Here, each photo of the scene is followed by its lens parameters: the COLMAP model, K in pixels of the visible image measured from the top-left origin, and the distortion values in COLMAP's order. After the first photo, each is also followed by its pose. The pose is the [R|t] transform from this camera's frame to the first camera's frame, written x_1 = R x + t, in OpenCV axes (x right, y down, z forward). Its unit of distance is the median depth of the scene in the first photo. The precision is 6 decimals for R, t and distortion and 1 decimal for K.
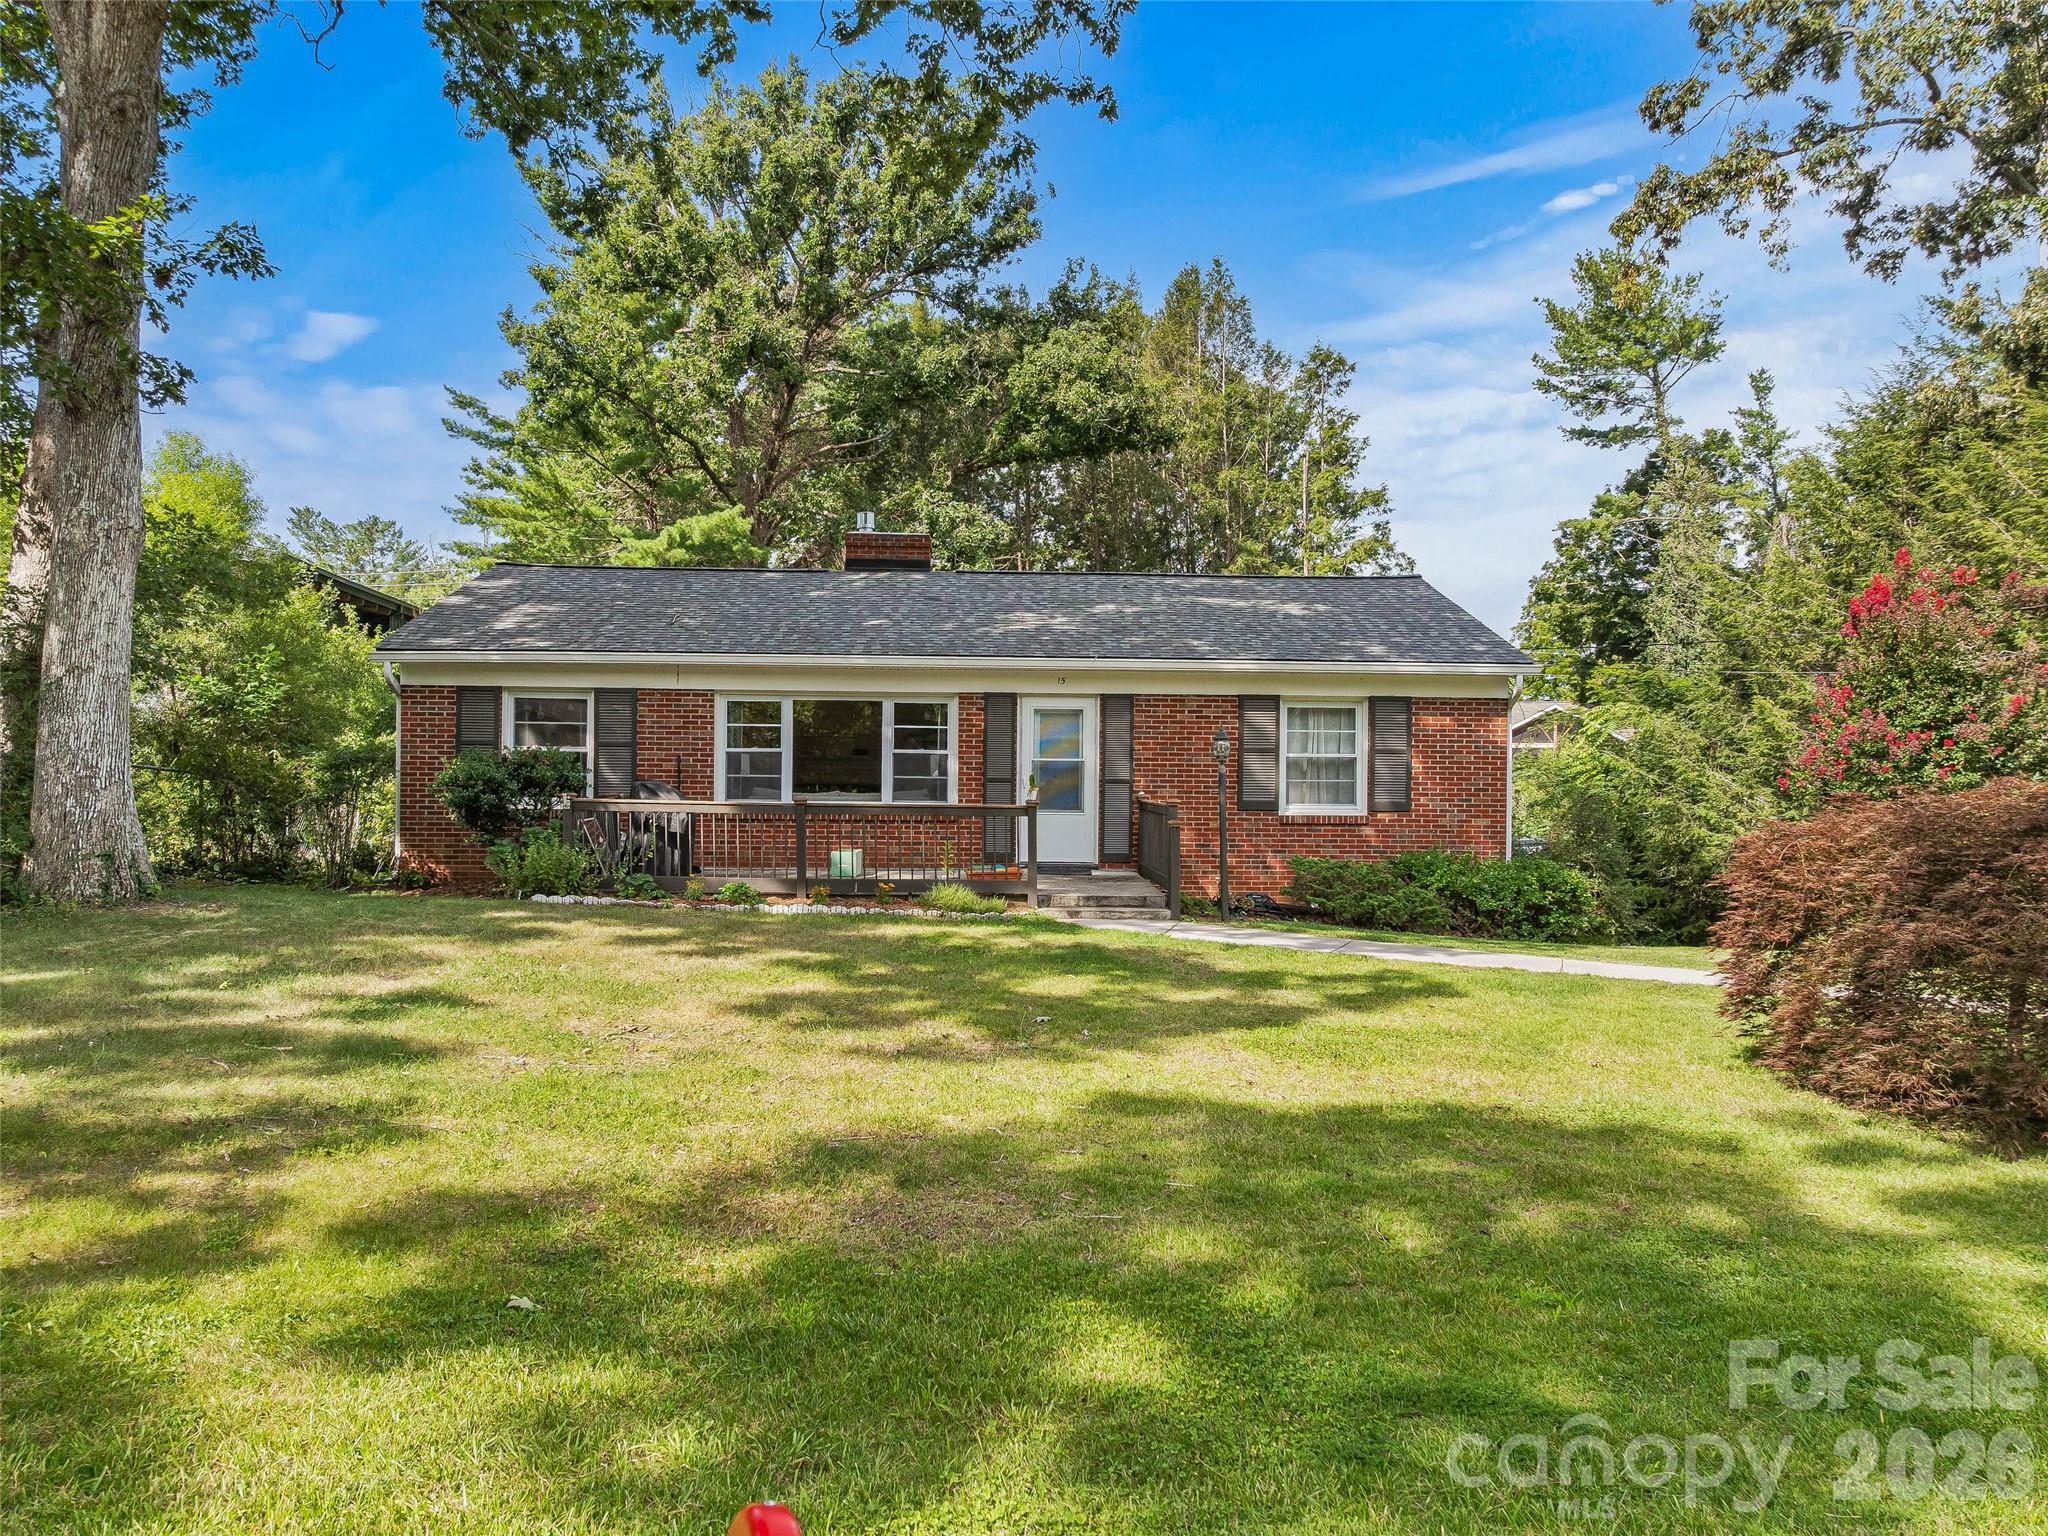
lens RADIAL K [[1433.6, 0, 1024.0], [0, 1433.6, 768.0], [0, 0, 1]] dist [-0.028309, -0.002782]
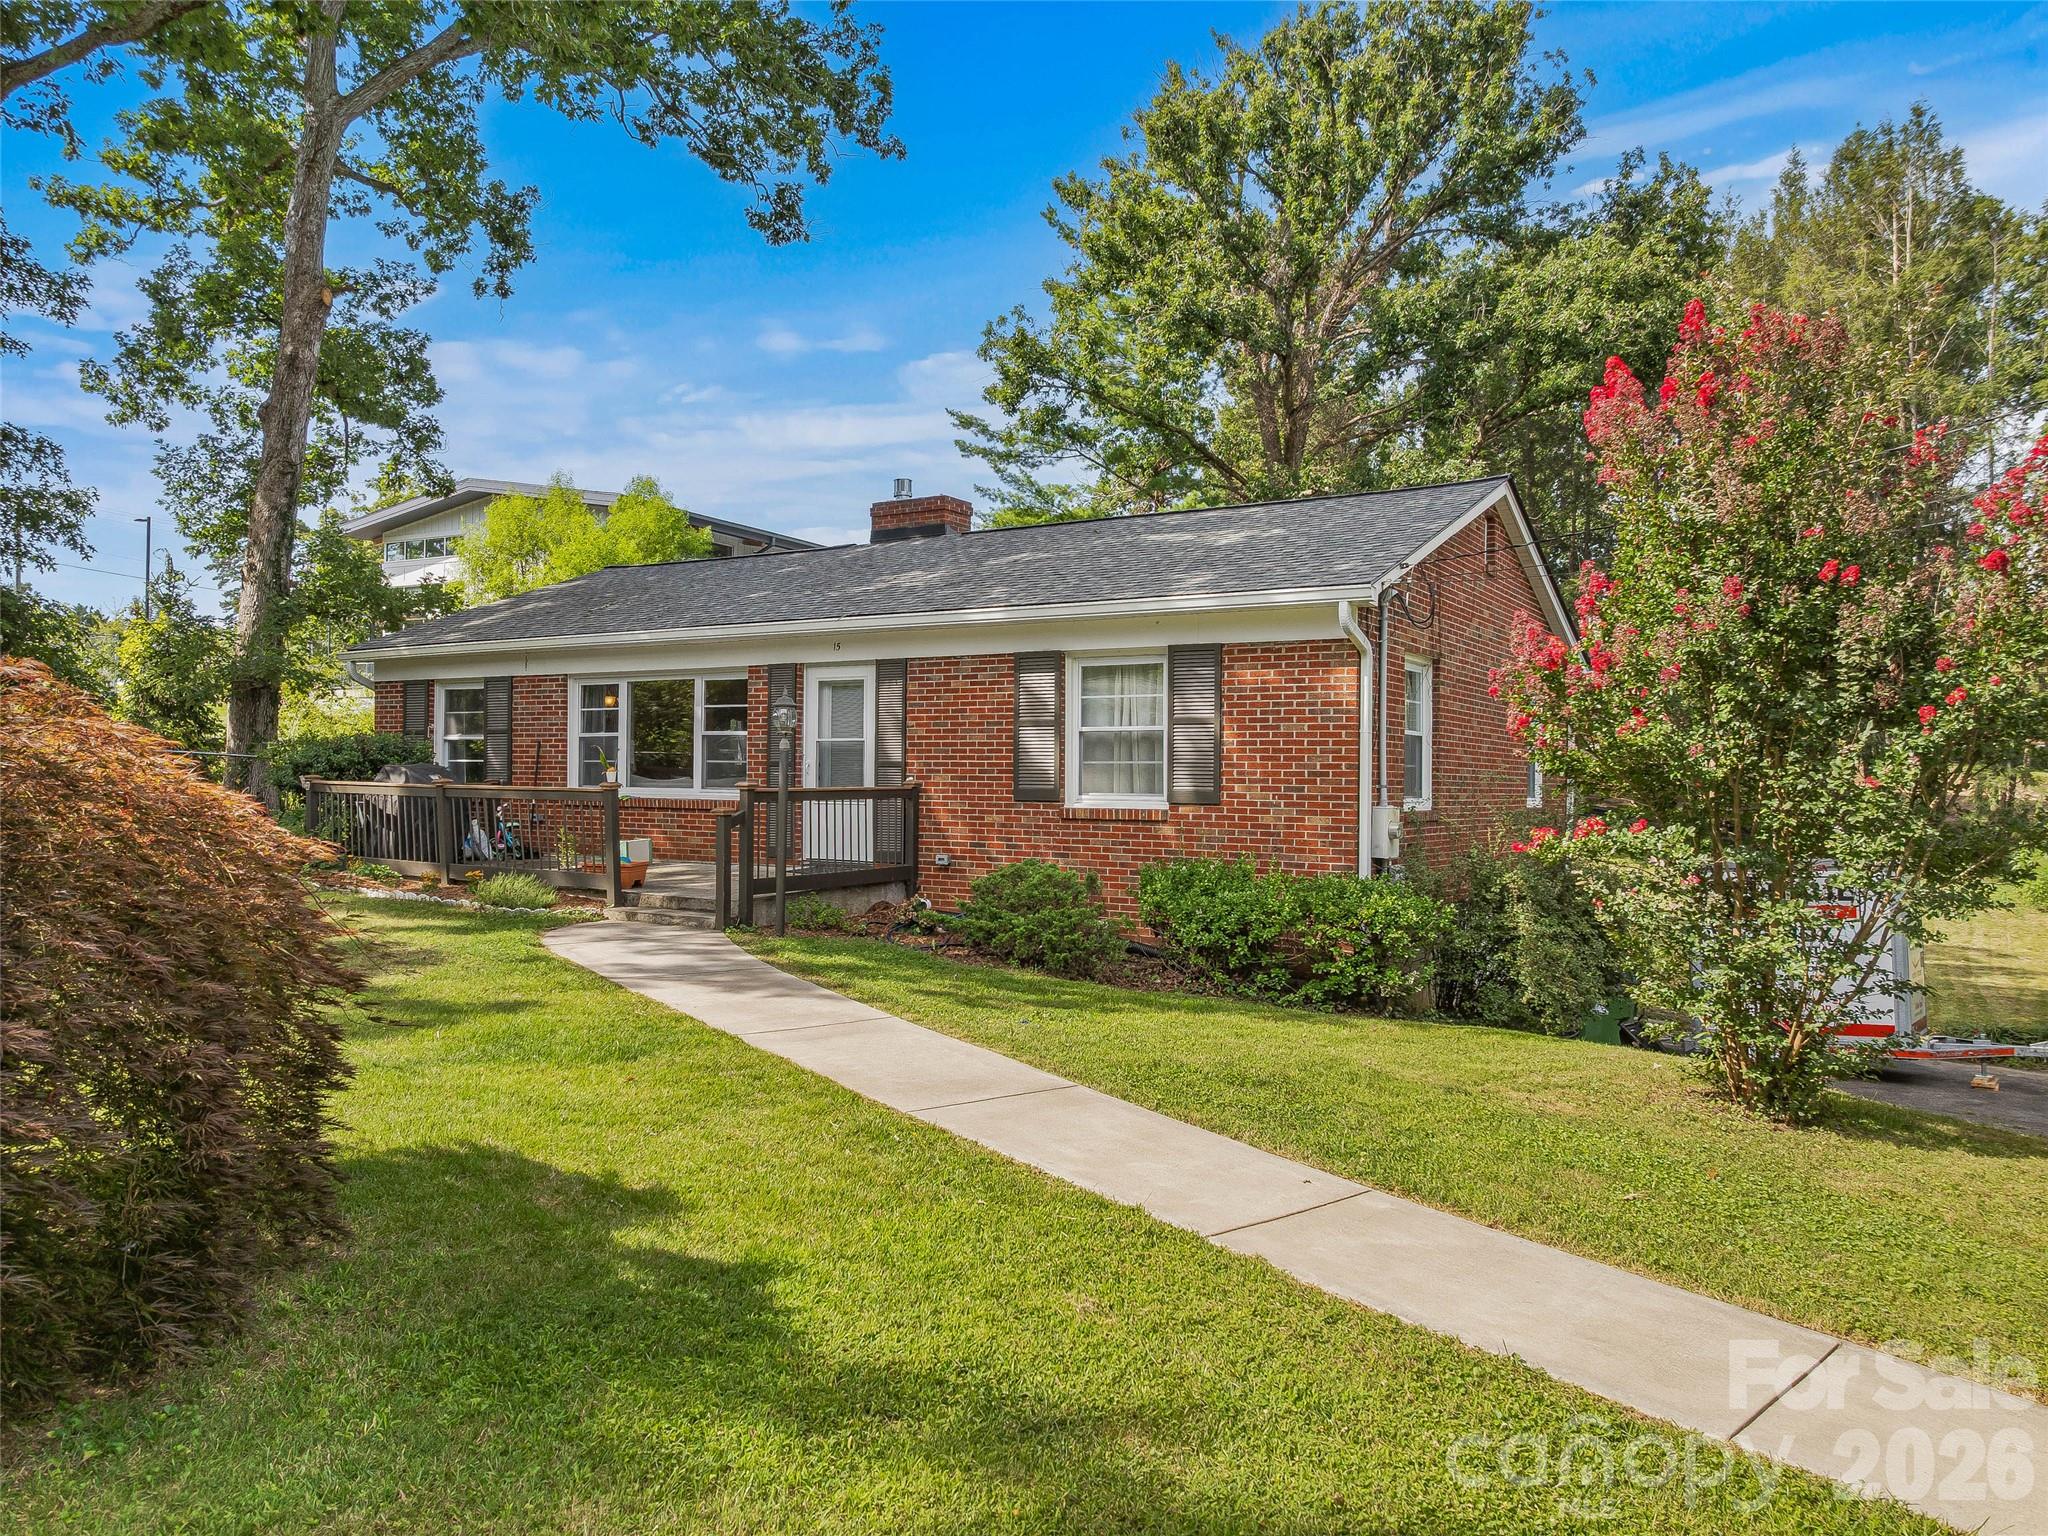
lens RADIAL K [[1433.6, 0, 1024.0], [0, 1433.6, 768.0], [0, 0, 1]] dist [-0.028309, -0.002782]
pose [[0.825812, -0.005007, -0.563923, 0.593540], [0.002223, 0.999982, -0.005623, 0.016142], [0.563941, 0.003390, 0.825808, 0.357054]]
